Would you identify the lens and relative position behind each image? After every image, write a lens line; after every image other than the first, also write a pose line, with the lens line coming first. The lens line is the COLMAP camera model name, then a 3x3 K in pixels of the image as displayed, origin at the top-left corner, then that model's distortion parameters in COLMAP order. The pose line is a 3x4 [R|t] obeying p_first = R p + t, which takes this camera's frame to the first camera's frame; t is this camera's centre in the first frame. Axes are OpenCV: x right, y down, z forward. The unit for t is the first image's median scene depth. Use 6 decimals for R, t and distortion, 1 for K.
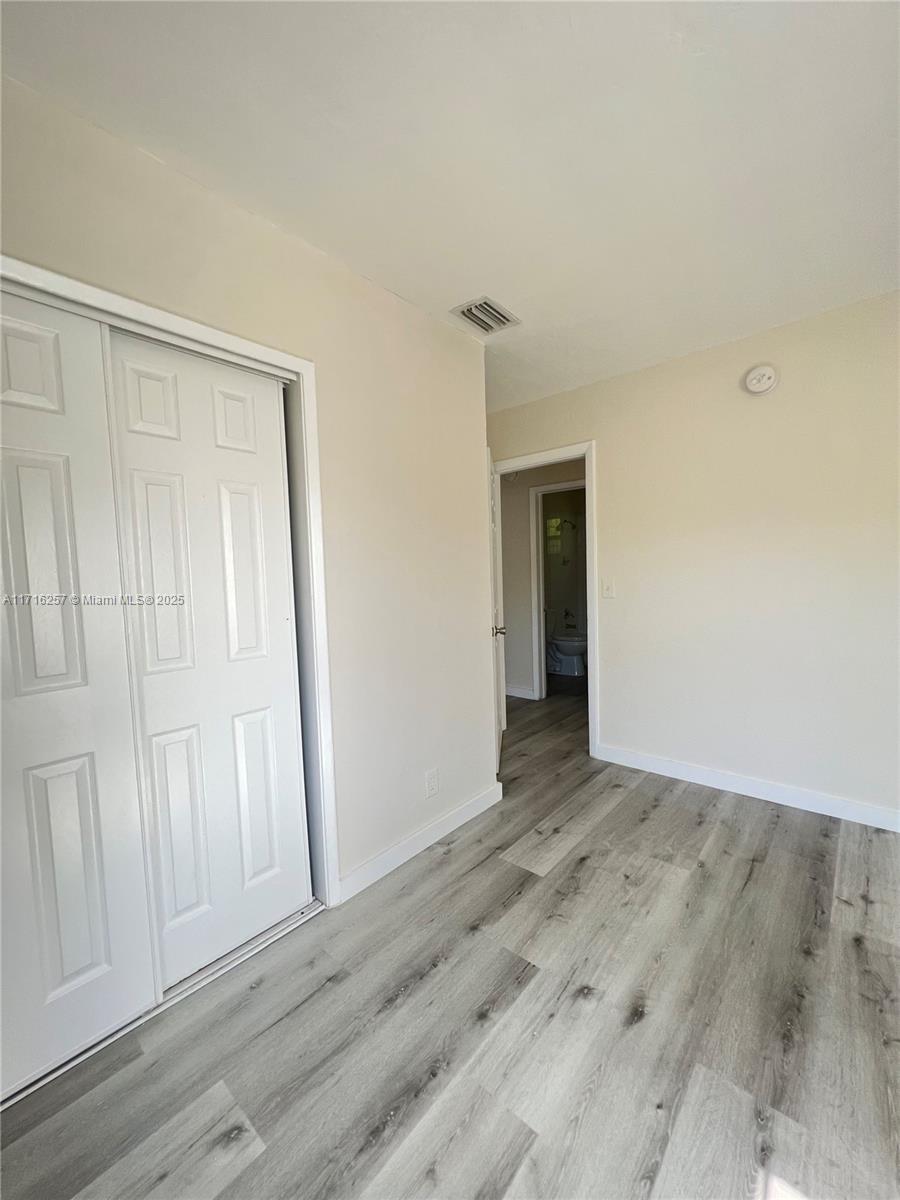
lens RADIAL K [[481.1, 0, 450.0], [0, 481.1, 600.0], [0, 0, 1]] dist [0.006587, 0.000094]
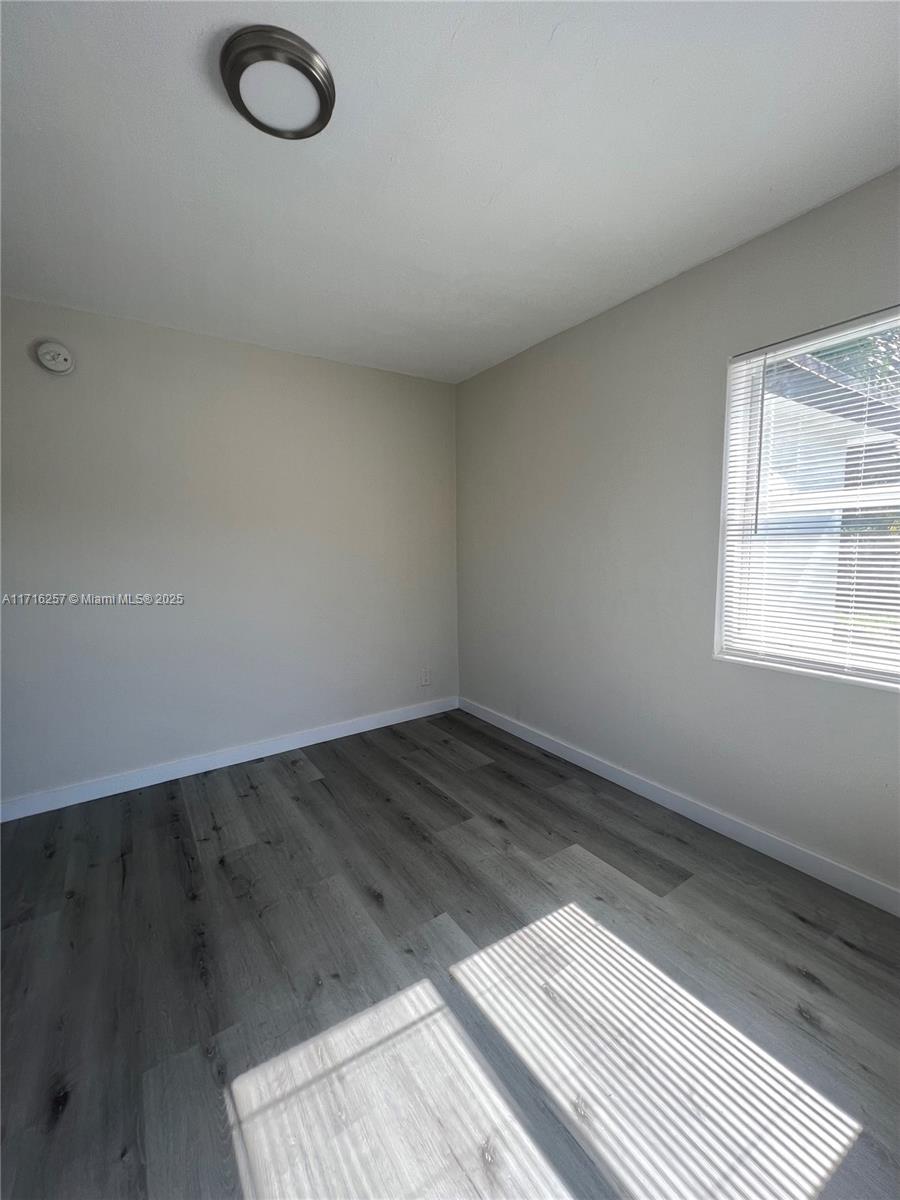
lens RADIAL K [[486.5, 0, 443.5], [0, 486.5, 593.6], [0, 0, 1]] dist [0.003101, 0.000603]
pose [[0.265520, -0.071121, 0.961478, -0.143015], [0.072172, 0.995943, 0.053740, -0.001368], [-0.961400, 0.055122, 0.269576, 0.082963]]
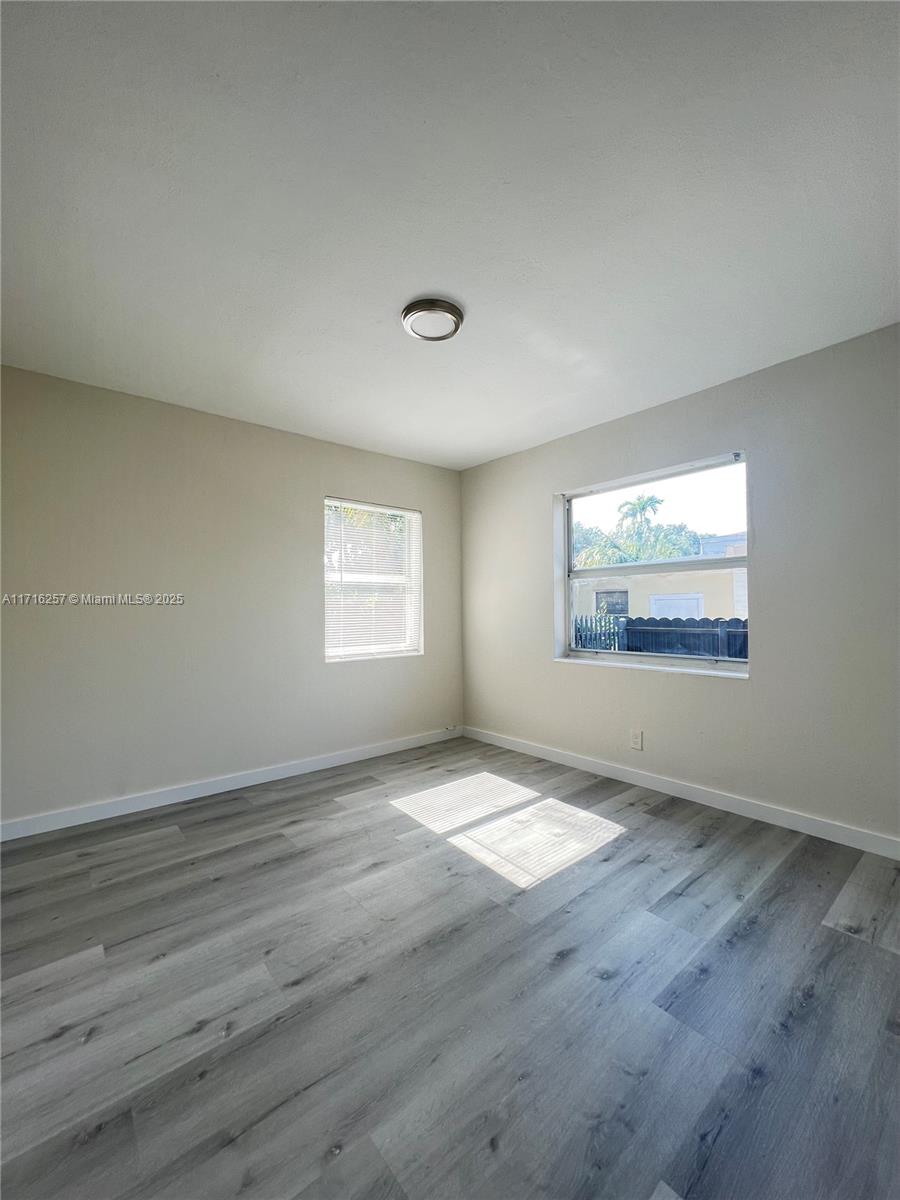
lens RADIAL K [[481.1, 0, 450.0], [0, 481.1, 600.0], [0, 0, 1]] dist [0.006587, 0.000094]
pose [[-0.987158, 0.041385, 0.154293, 0.355300], [0.047609, 0.998186, 0.036865, -0.050575], [-0.152488, 0.043737, -0.987337, 1.745386]]
